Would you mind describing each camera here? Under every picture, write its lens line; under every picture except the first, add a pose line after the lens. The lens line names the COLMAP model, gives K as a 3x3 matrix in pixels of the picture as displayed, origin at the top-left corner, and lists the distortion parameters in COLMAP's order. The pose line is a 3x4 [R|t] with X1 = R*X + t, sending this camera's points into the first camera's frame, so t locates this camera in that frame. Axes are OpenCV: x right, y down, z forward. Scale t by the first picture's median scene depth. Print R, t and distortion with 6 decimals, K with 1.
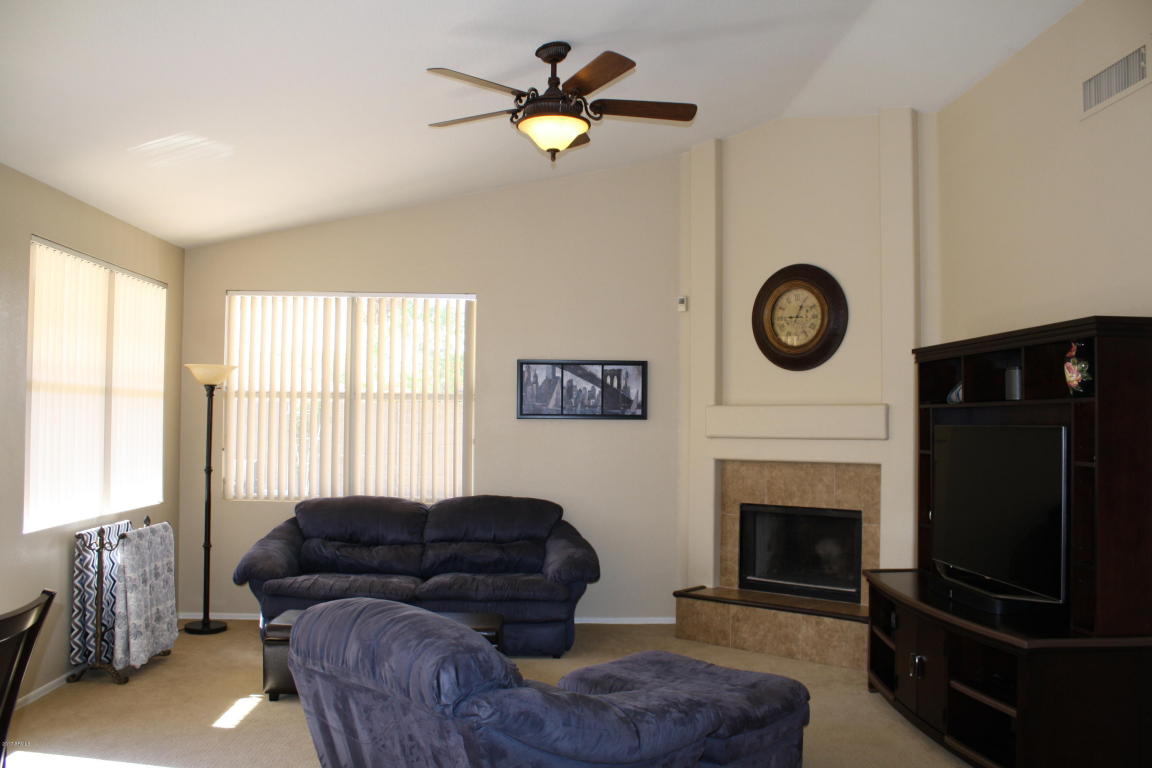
lens RADIAL K [[966.1, 0, 598.1], [0, 966.1, 389.0], [0, 0, 1]] dist [-0.160097, 0.131843]
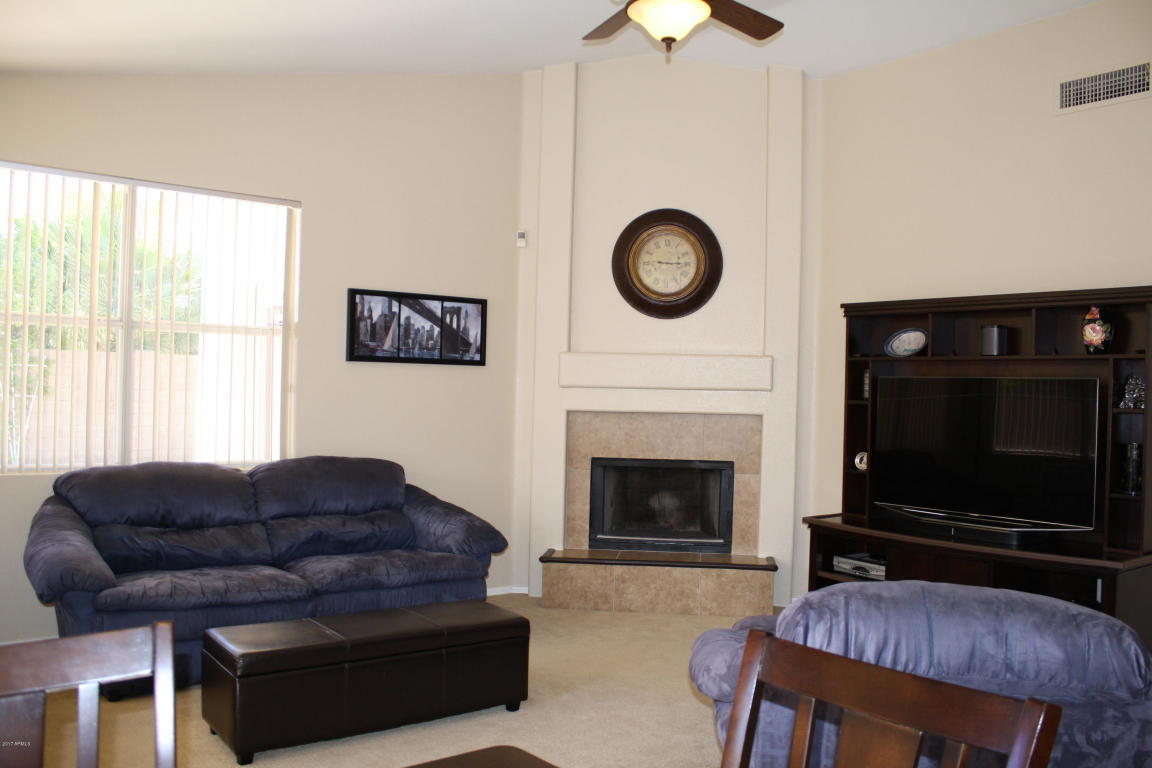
lens RADIAL K [[966.1, 0, 584.1], [0, 966.1, 392.0], [0, 0, 1]] dist [-0.160097, 0.131843]
pose [[0.822362, 0.009706, 0.568882, -0.403598], [-0.035791, 0.998757, 0.034698, 0.023371], [-0.567838, -0.048895, 0.821687, 0.241629]]
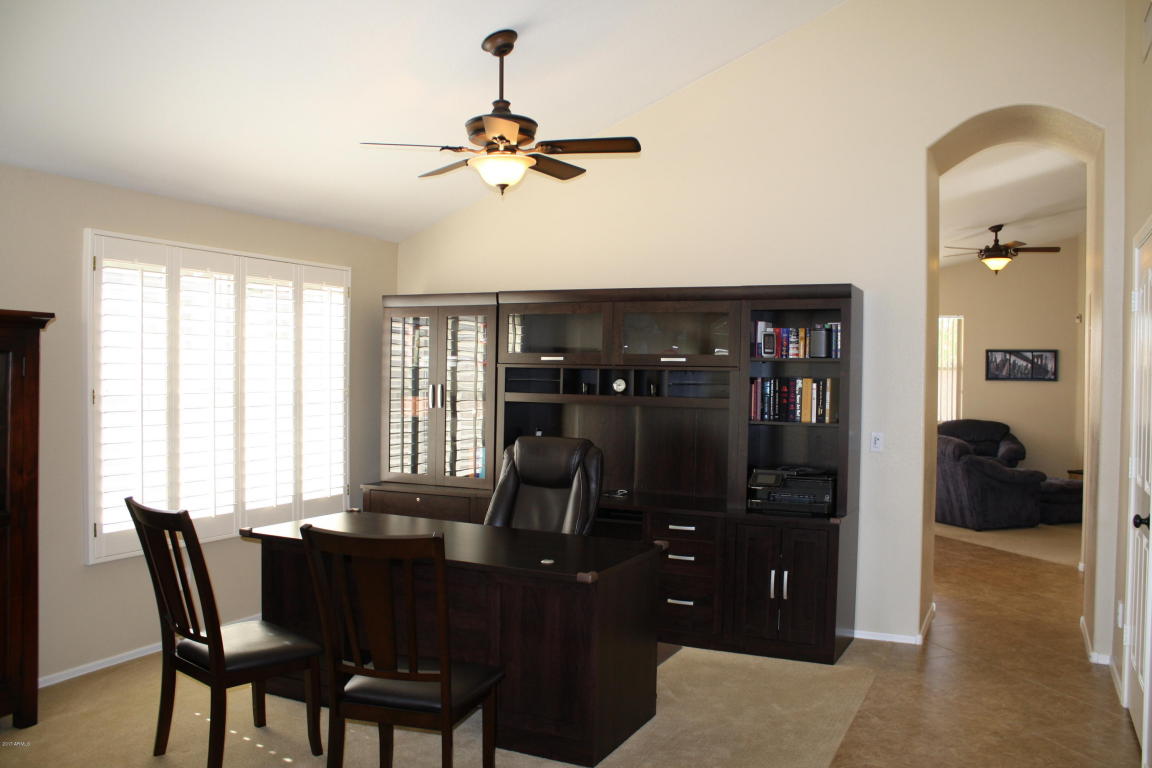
lens RADIAL K [[974.5, 0, 577.3], [0, 974.5, 380.7], [0, 0, 1]] dist [-0.102487, -0.000935]
pose [[0.875002, 0.006219, -0.484080, 0.137278], [0.012001, 0.999332, 0.034530, -0.047482], [0.483971, -0.036023, 0.874342, -1.150703]]
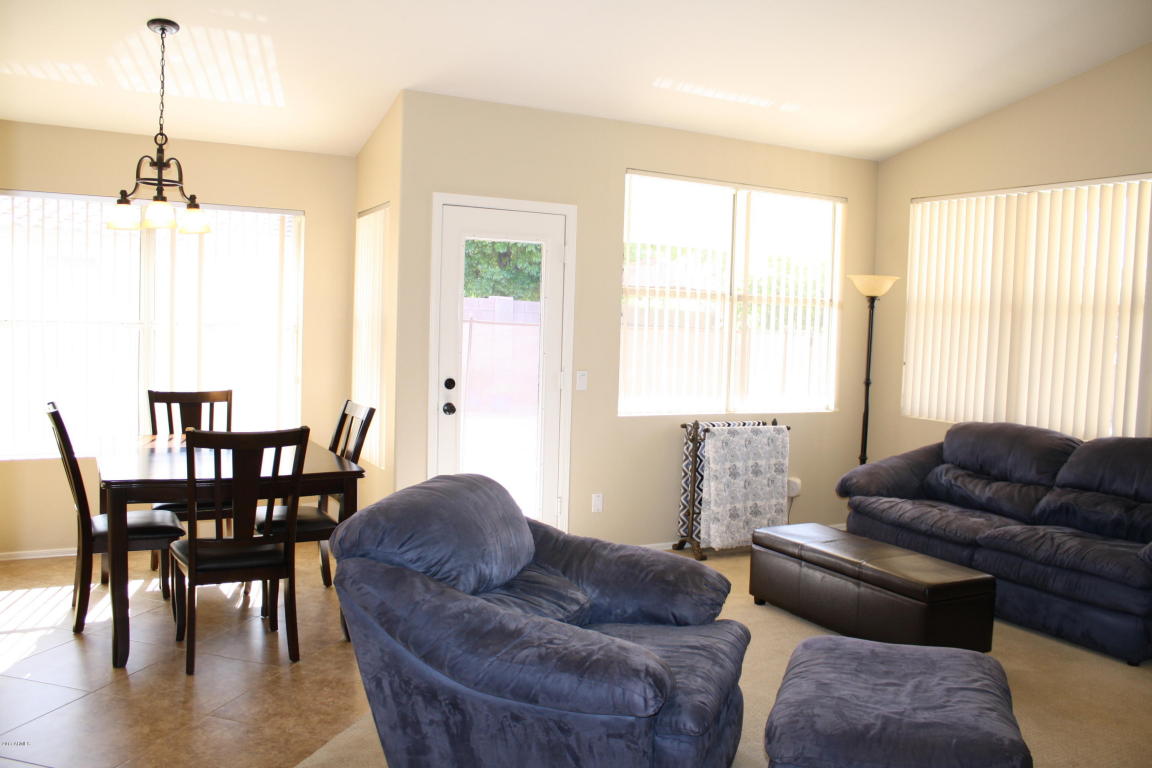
lens RADIAL K [[966.1, 0, 582.8], [0, 966.1, 386.4], [0, 0, 1]] dist [-0.160097, 0.131843]
pose [[0.424773, 0.061055, -0.903239, 0.364423], [-0.003756, 0.997833, 0.065683, 0.025232], [0.905292, -0.024507, 0.424082, 0.303319]]
